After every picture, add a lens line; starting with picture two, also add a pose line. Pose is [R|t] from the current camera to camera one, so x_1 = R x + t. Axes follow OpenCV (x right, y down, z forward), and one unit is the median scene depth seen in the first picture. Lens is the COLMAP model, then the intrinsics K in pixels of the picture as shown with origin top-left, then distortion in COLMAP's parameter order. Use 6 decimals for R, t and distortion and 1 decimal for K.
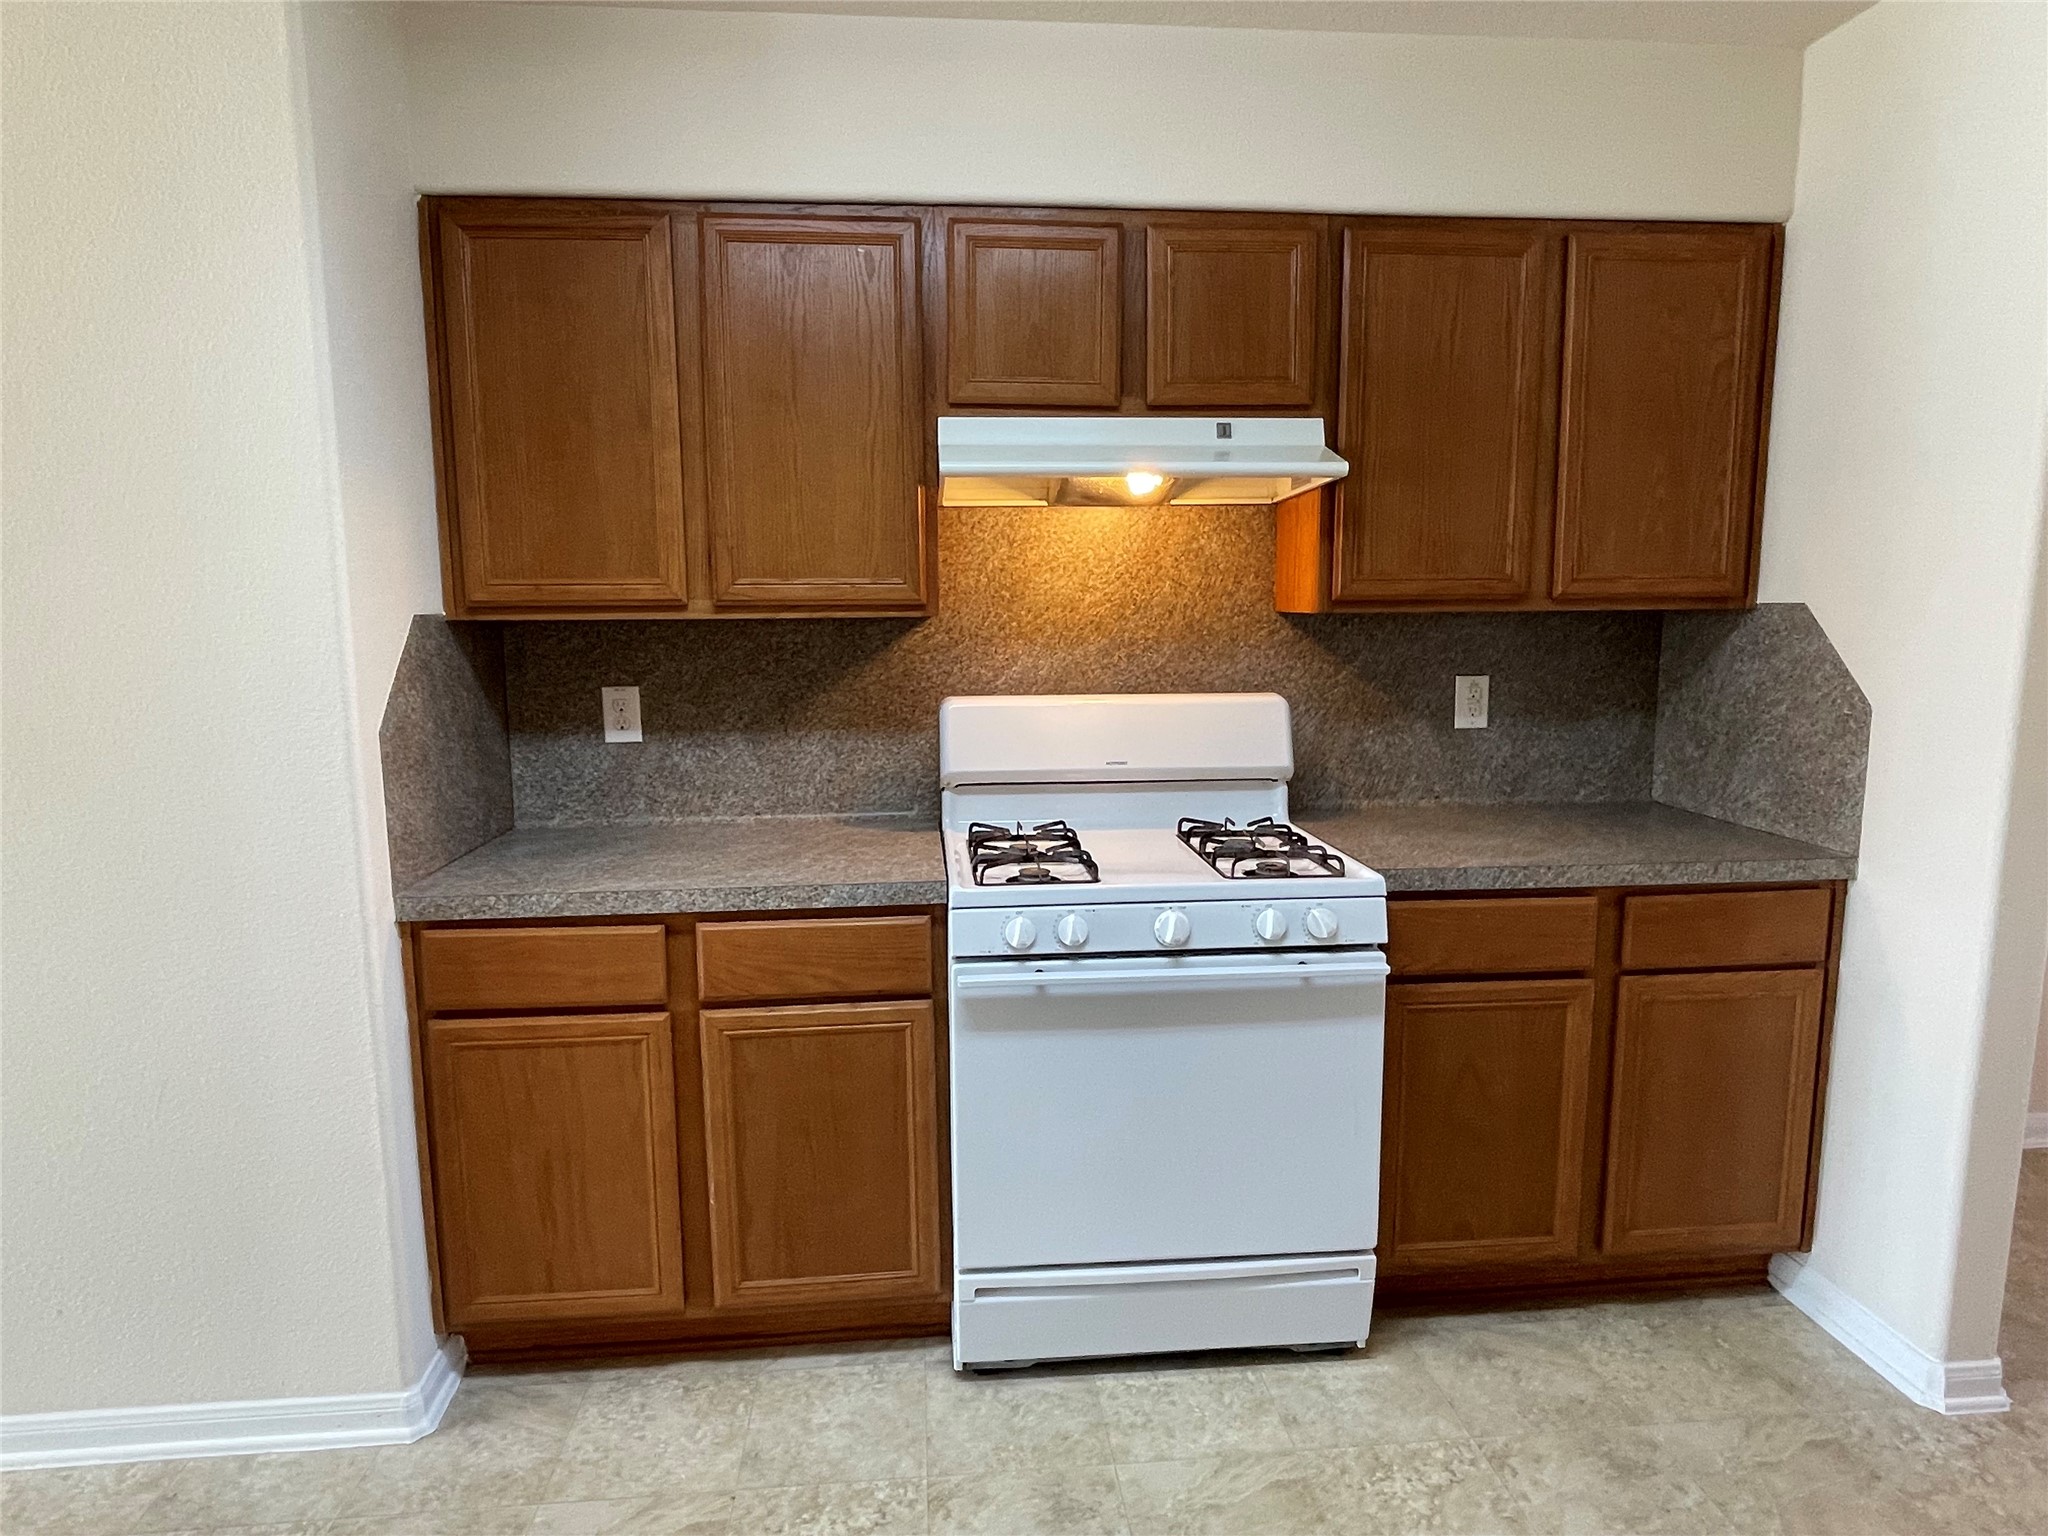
lens RADIAL K [[1212.8, 0, 1014.4], [0, 1212.8, 774.0], [0, 0, 1]] dist [-0.001762, 0.000968]
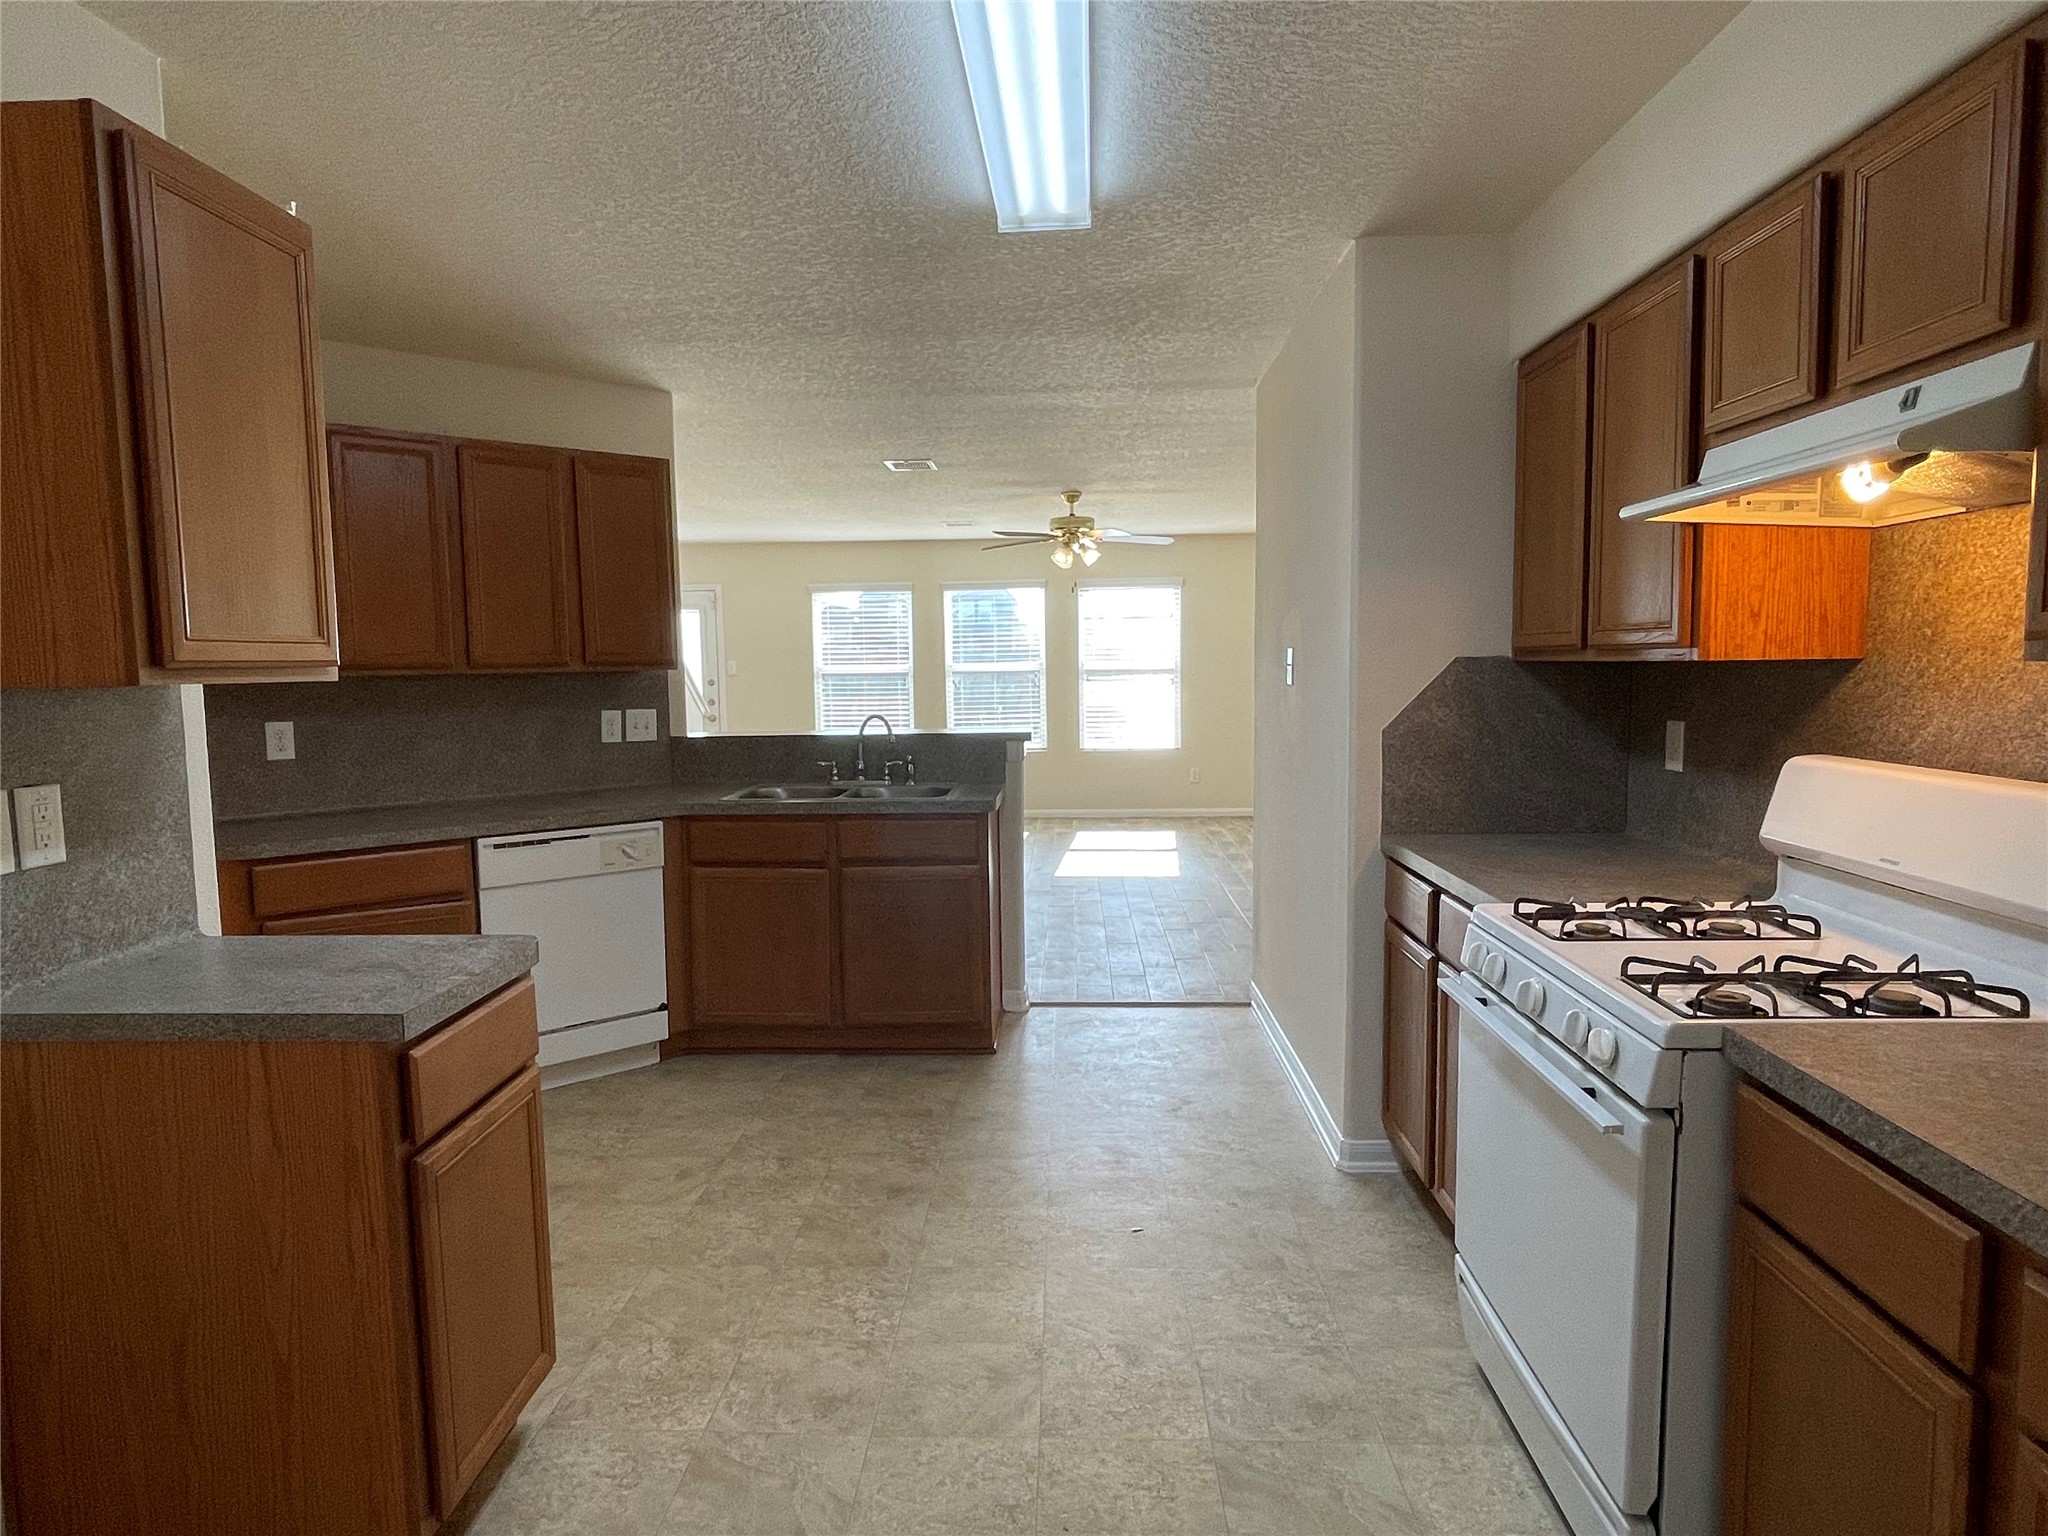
lens RADIAL K [[1212.8, 0, 1014.4], [0, 1212.8, 774.0], [0, 0, 1]] dist [-0.001762, 0.000968]
pose [[-0.136073, 0.099814, -0.985658, 0.966955], [-0.123549, 0.985435, 0.116848, -0.089083], [0.982965, 0.137677, -0.121759, 0.616571]]
